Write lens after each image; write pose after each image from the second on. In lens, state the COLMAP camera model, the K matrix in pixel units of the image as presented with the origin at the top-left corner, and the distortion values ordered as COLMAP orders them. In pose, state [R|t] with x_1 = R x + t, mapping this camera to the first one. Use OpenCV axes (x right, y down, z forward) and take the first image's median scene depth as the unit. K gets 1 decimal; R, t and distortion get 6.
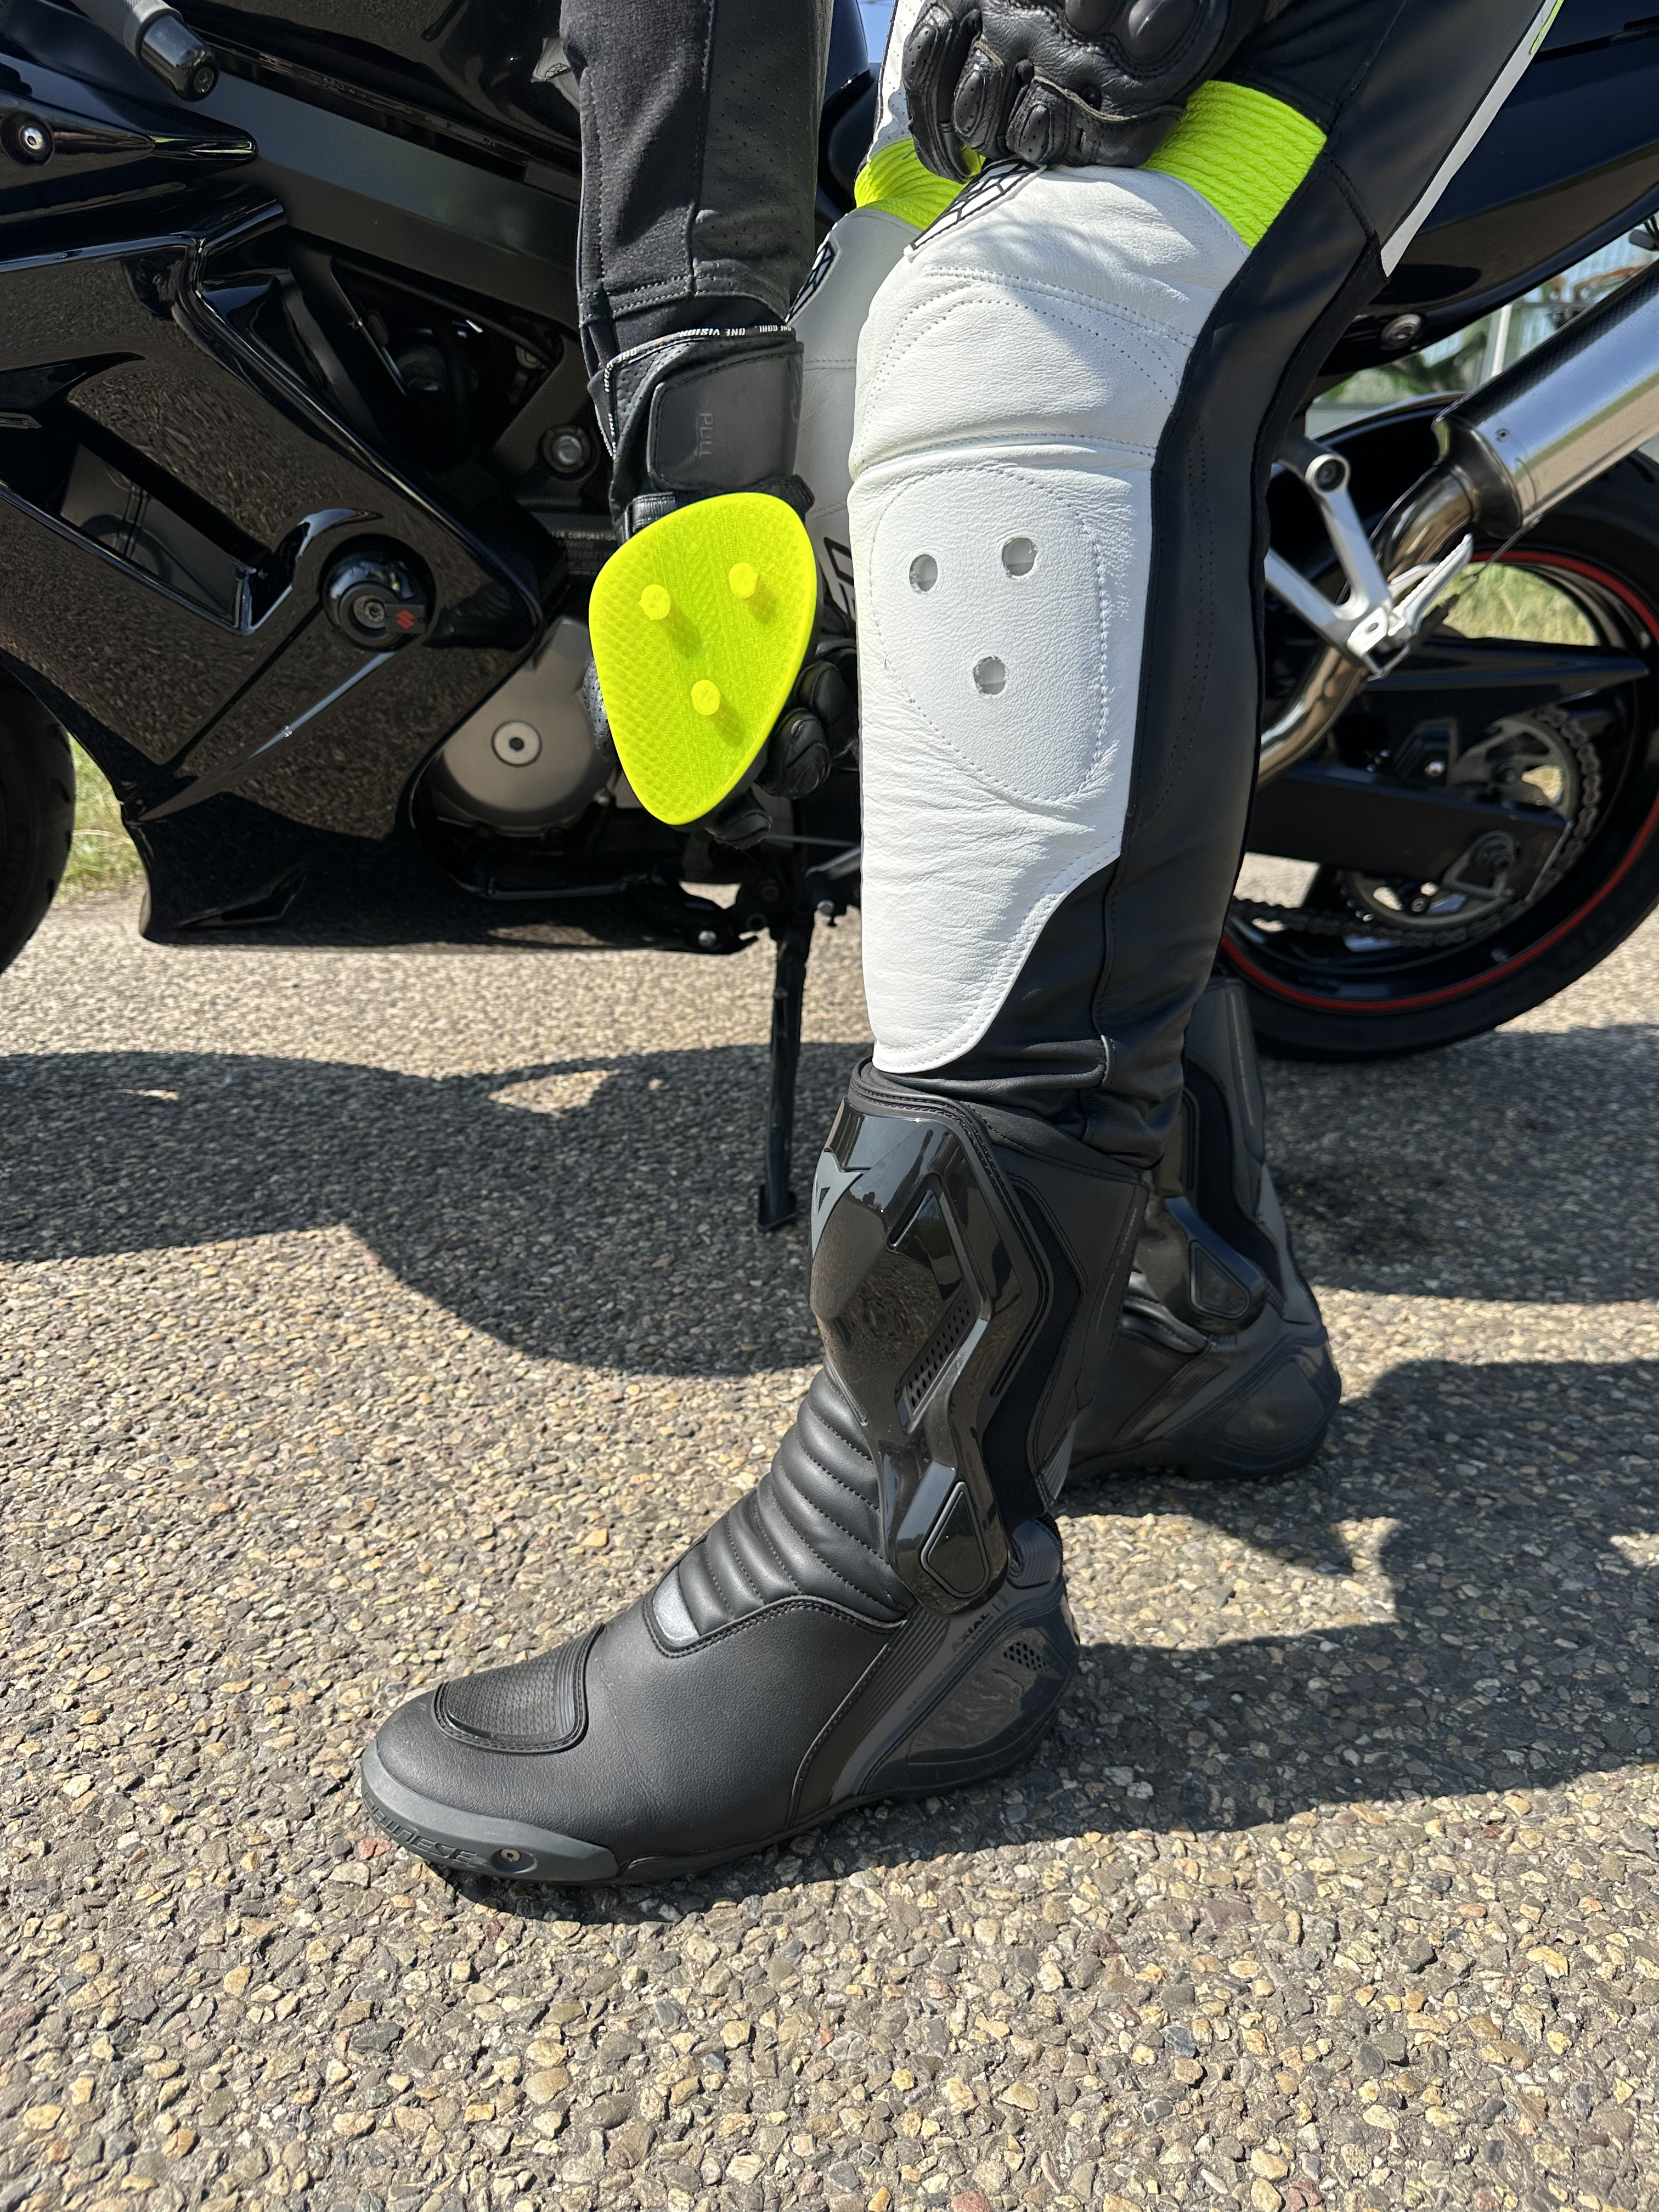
lens RADIAL K [[1540.3, 0, 829.5], [0, 1540.3, 1106.0], [0, 0, 1]] dist [-0.000276, 0.000012]
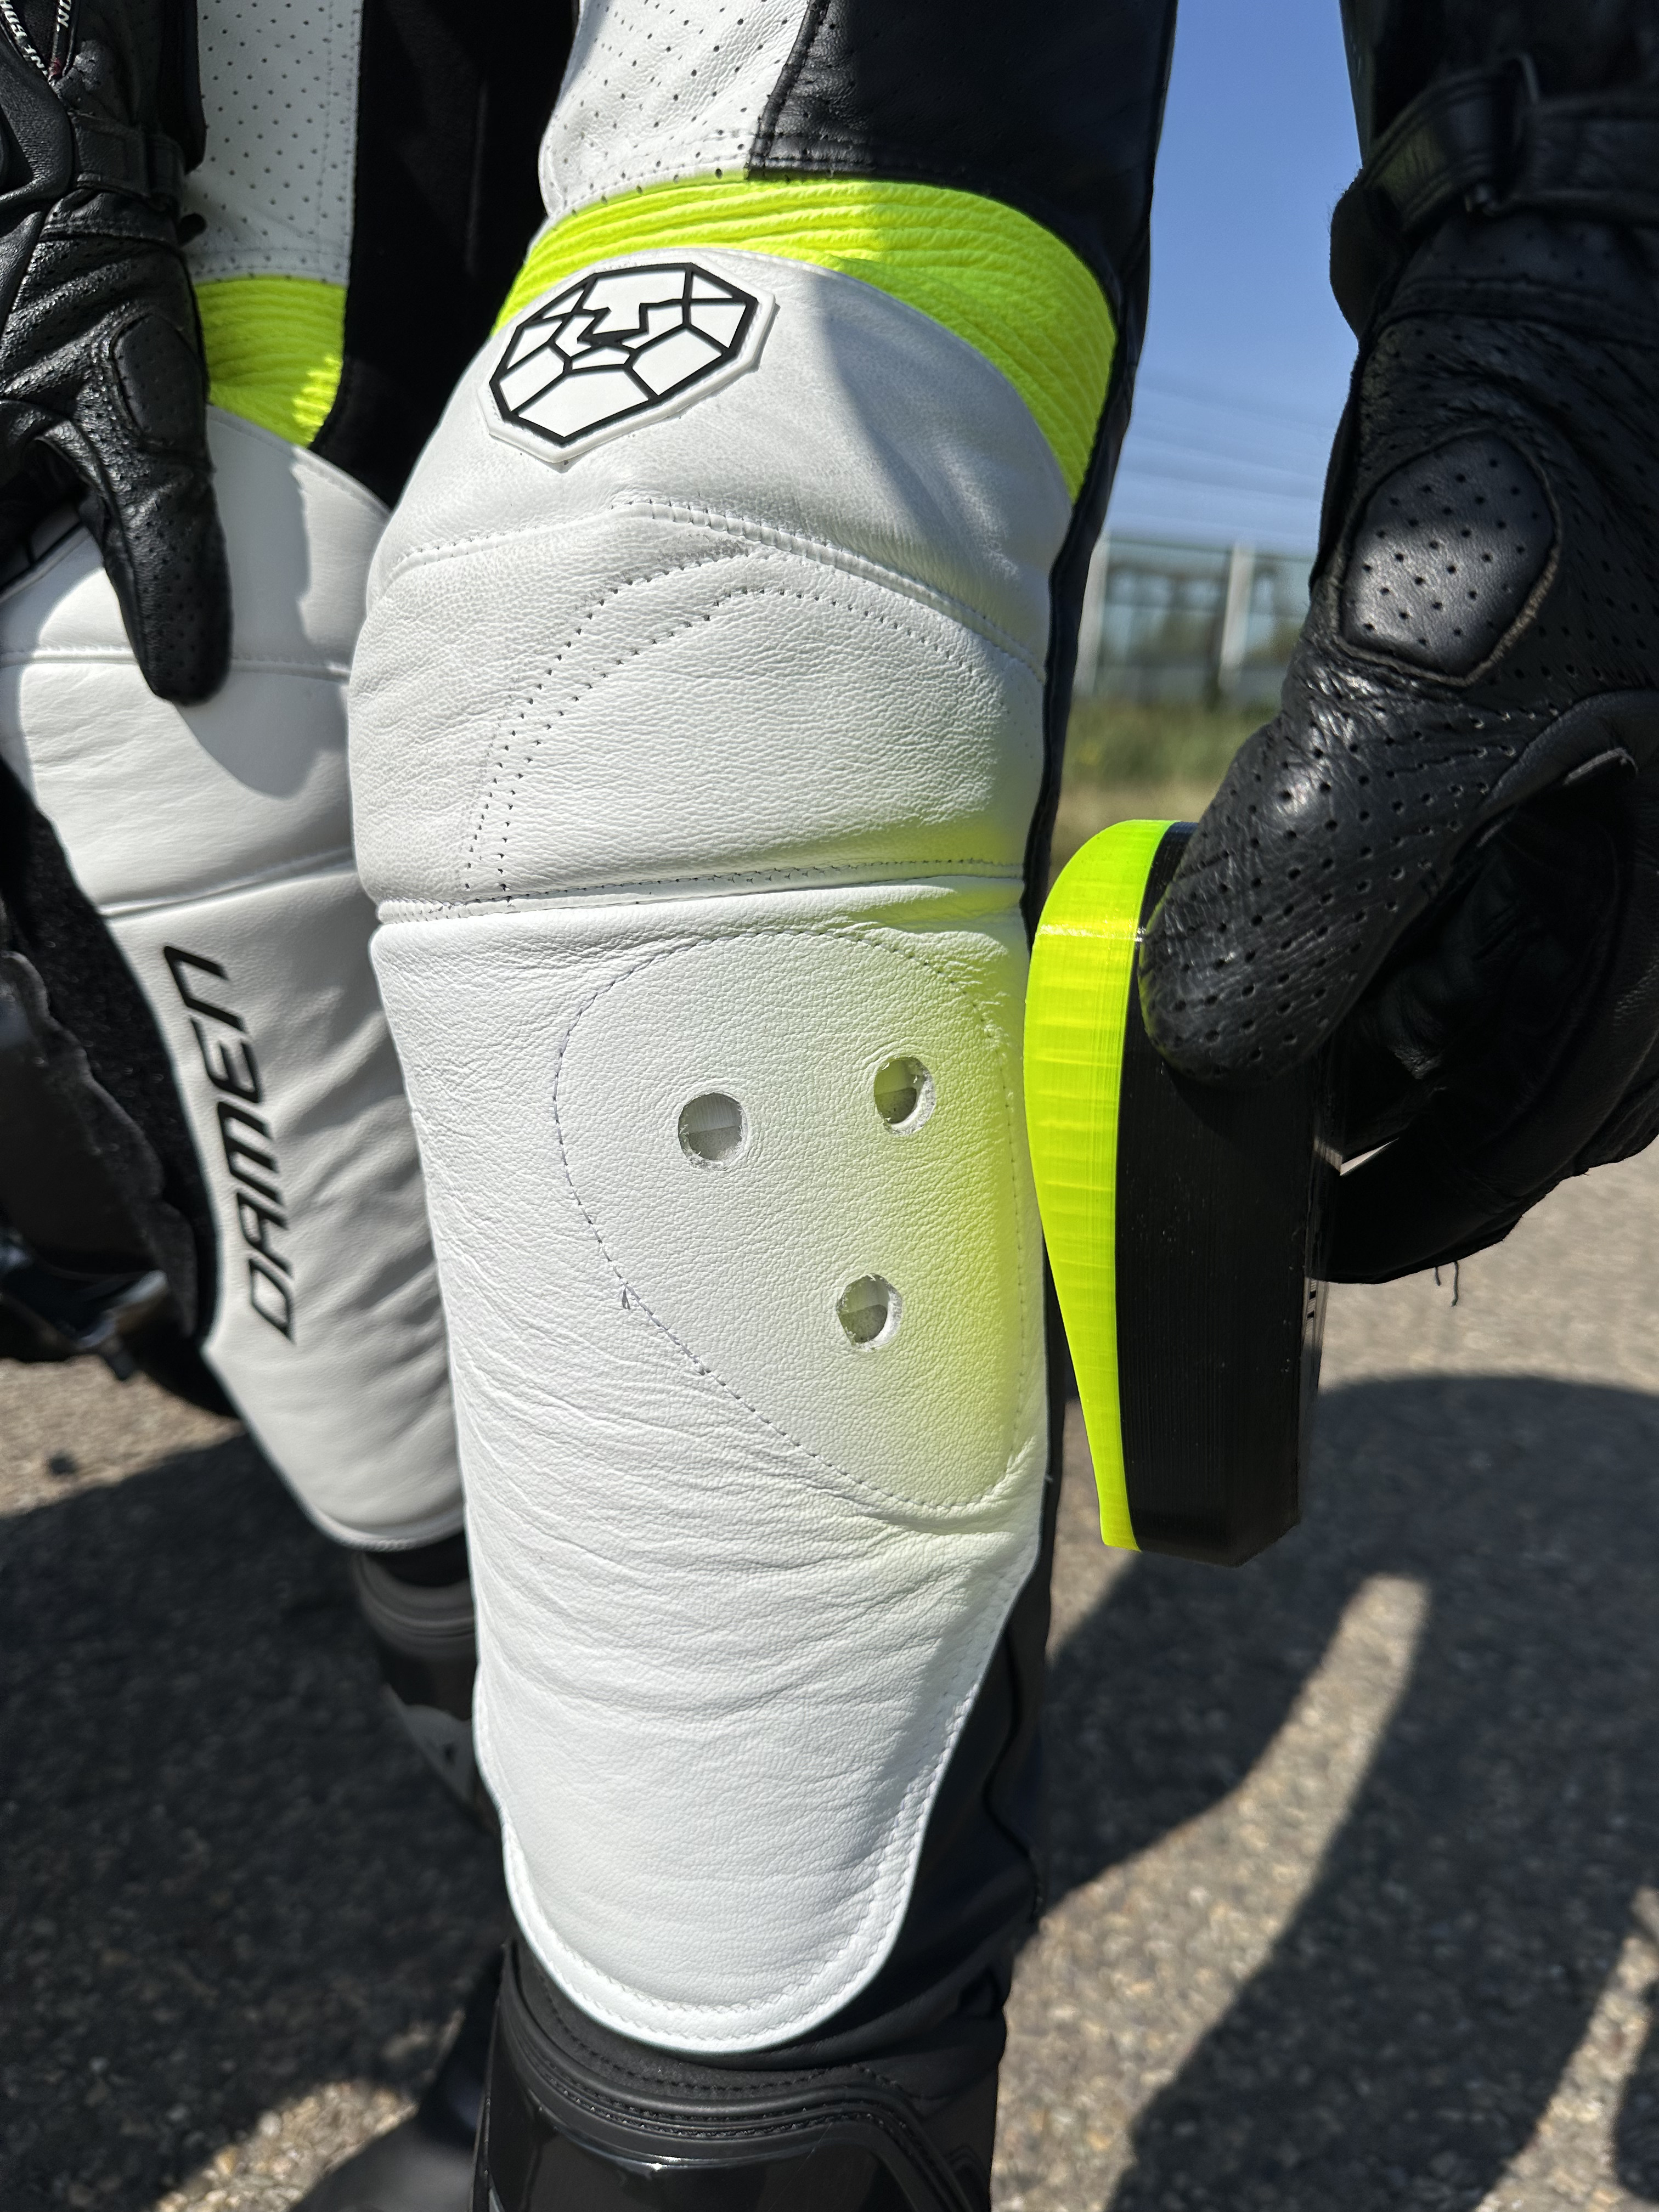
lens RADIAL K [[1540.3, 0, 829.5], [0, 1540.3, 1106.0], [0, 0, 1]] dist [-0.000276, 0.000012]
pose [[0.757614, -0.123982, 0.640819, -0.226229], [0.187386, 0.981778, -0.031589, -0.328953], [-0.625226, 0.144012, 0.767042, 0.593802]]
